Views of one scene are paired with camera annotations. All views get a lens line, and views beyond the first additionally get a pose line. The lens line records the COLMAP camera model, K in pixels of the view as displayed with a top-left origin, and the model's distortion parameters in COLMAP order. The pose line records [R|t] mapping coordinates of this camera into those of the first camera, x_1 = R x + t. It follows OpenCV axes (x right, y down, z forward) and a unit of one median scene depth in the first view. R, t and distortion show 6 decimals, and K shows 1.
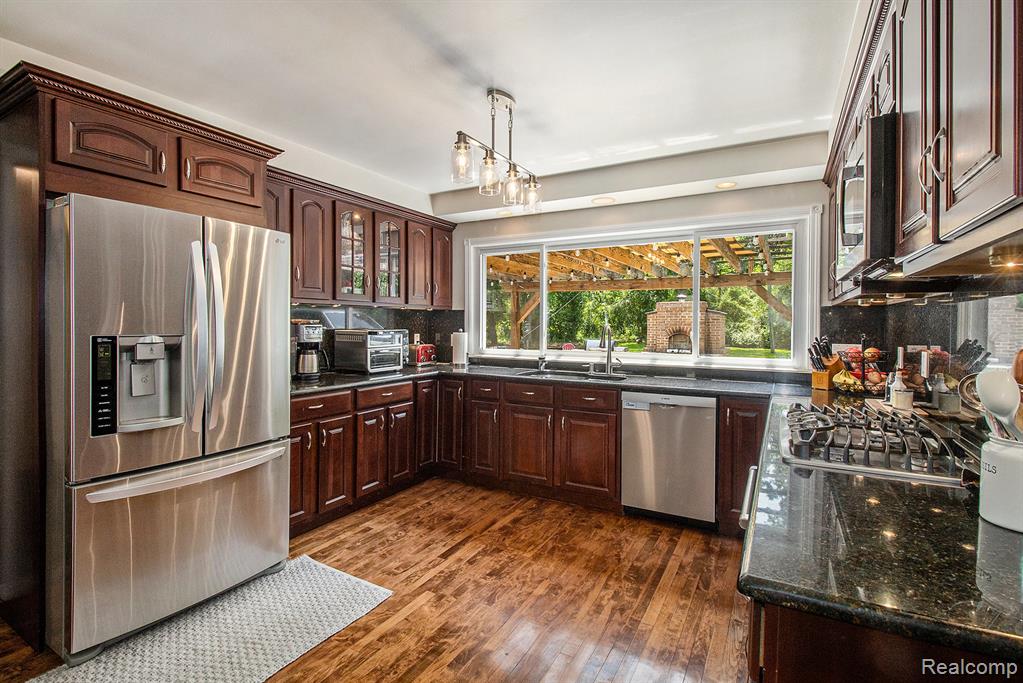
lens RADIAL K [[485.3, 0, 517.3], [0, 485.3, 324.6], [0, 0, 1]] dist [-0.000453, -0.008692]
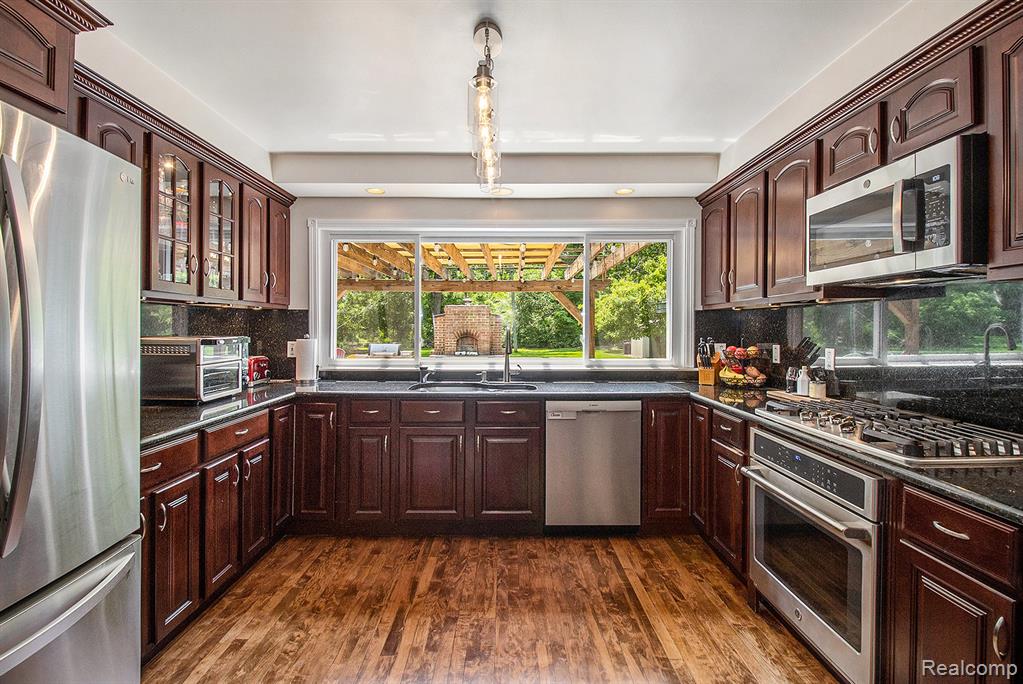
lens RADIAL K [[485.3, 0, 517.3], [0, 485.3, 325.1], [0, 0, 1]] dist [-0.000453, -0.008692]
pose [[0.870562, -0.002685, 0.492051, -0.276963], [0.004952, 0.999982, -0.003304, -0.002368], [-0.492034, 0.005312, 0.870560, 0.228409]]
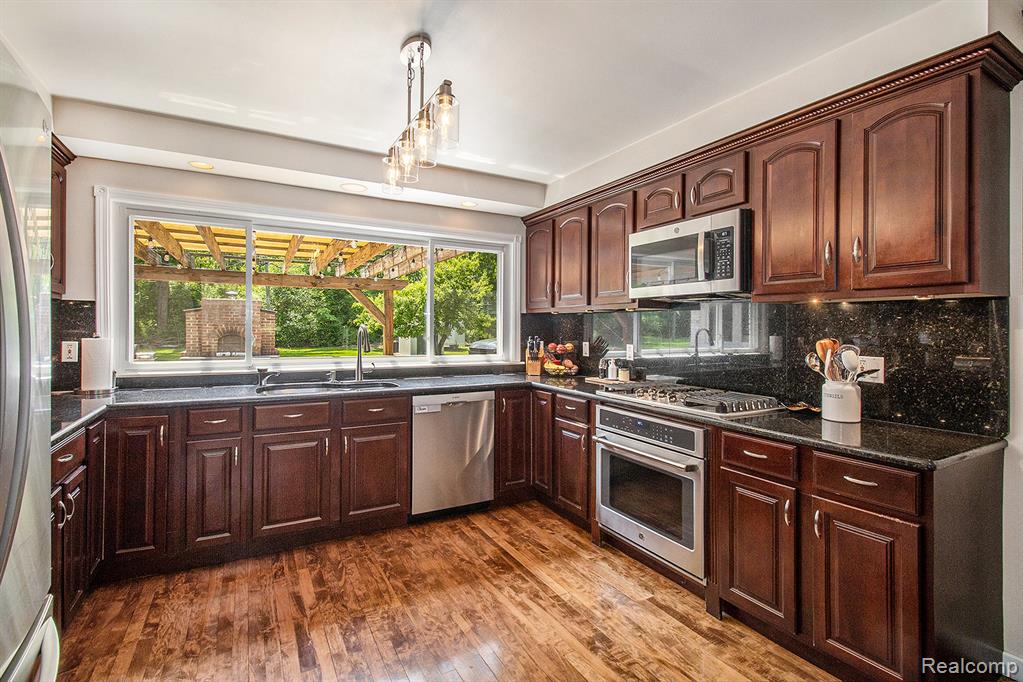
lens RADIAL K [[468.2, 0, 523.1], [0, 468.2, 326.1], [0, 0, 1]] dist [0.022679, -0.023089]
pose [[0.523511, 0.002710, 0.852015, -0.458913], [-0.006590, 0.999978, 0.000869, -0.003854], [-0.851994, -0.006070, 0.523517, 0.326605]]
